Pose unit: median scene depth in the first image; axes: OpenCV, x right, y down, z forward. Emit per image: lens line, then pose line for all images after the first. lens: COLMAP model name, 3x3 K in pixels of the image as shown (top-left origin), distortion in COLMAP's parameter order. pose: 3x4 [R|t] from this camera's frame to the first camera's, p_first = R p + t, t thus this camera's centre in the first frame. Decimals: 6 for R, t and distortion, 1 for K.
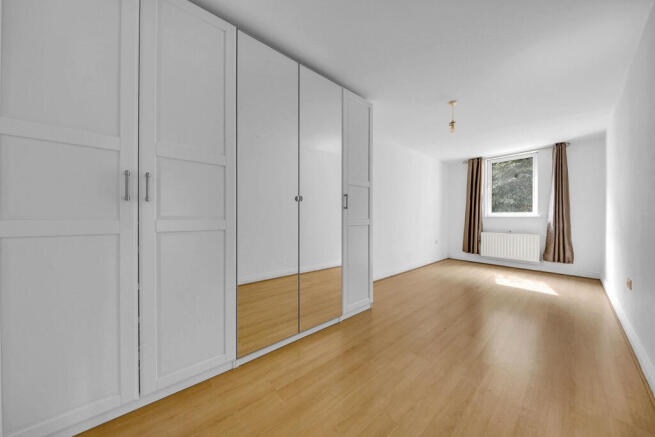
lens RADIAL K [[213.5, 0, 332.9], [0, 213.5, 218.1], [0, 0, 1]] dist [0.000923, 0.000011]
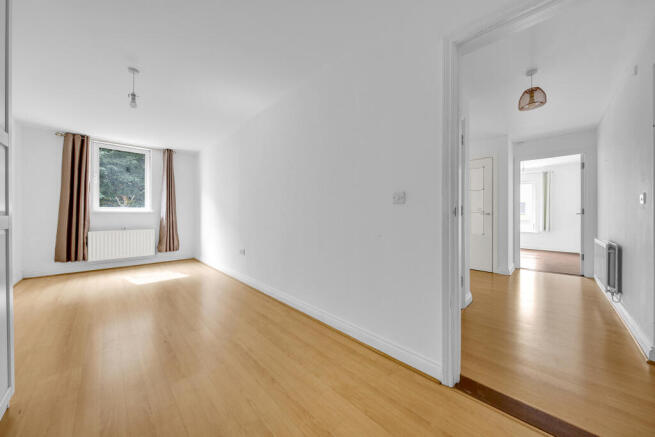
lens RADIAL K [[224.0, 0, 328.9], [0, 224.0, 213.6], [0, 0, 1]] dist [-0.001096, -0.000089]
pose [[-0.073673, -0.001073, 0.997282, -0.210599], [0.000298, 0.999999, 0.001098, -0.000917], [-0.997282, 0.000378, -0.073673, 0.202873]]
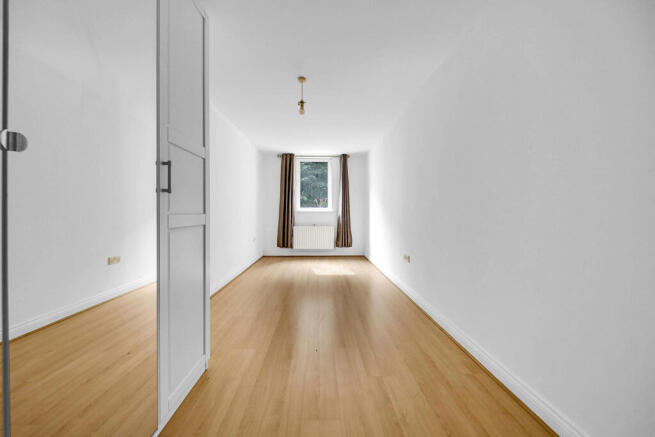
lens RADIAL K [[224.0, 0, 326.4], [0, 224.0, 210.7], [0, 0, 1]] dist [-0.001096, -0.000089]
pose [[0.629428, 0.004784, 0.777044, -0.052279], [0.003086, 0.999958, -0.008656, 0.001062], [-0.777053, 0.007846, 0.629387, 0.219307]]
